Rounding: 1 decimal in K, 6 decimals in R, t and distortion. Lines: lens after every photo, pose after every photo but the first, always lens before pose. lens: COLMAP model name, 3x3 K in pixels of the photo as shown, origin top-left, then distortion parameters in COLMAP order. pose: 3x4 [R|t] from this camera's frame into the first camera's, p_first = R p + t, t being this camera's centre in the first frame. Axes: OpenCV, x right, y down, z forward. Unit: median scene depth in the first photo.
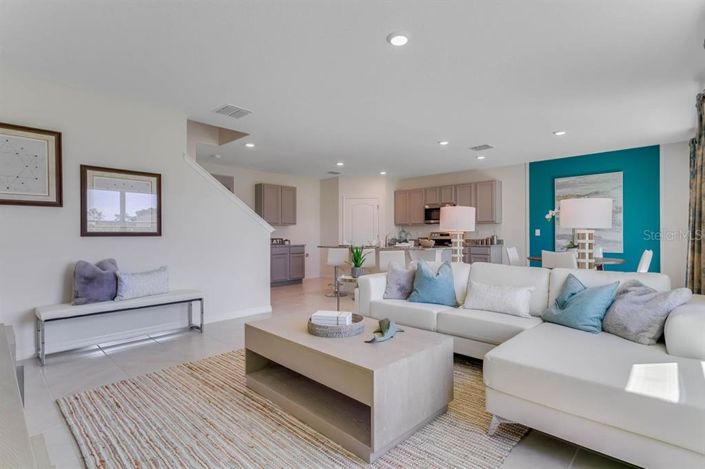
lens RADIAL K [[340.0, 0, 350.2], [0, 340.0, 235.8], [0, 0, 1]] dist [0.000359, -0.000090]
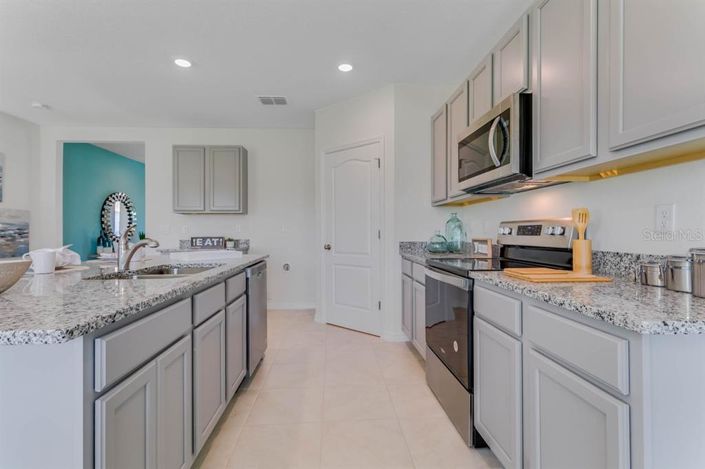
lens RADIAL K [[340.0, 0, 344.0], [0, 340.0, 232.2], [0, 0, 1]] dist [0.000359, -0.000090]
pose [[0.736511, -0.000043, -0.676426, 0.348218], [0.002324, 0.999994, 0.002466, -0.001166], [0.676422, -0.003388, 0.736507, 0.699746]]
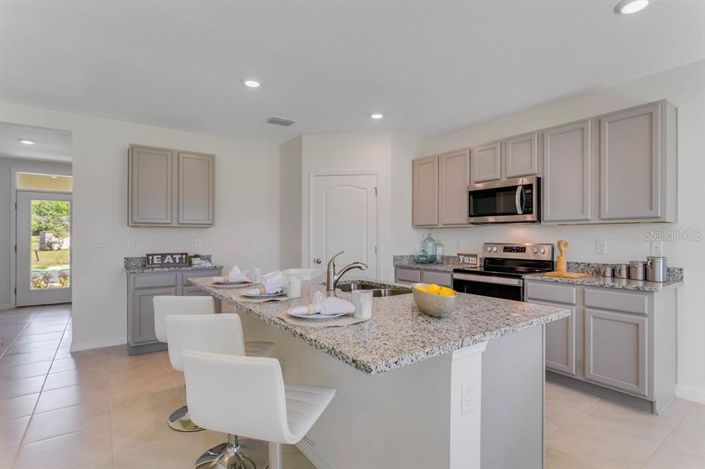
lens RADIAL K [[359.6, 0, 357.0], [0, 359.6, 235.6], [0, 0, 1]] dist [-0.006955, 0.004842]
pose [[0.987522, 0.003178, -0.157451, 0.144361], [-0.003772, 0.999987, -0.003476, -0.017605], [0.157438, 0.004026, 0.987521, 0.488959]]
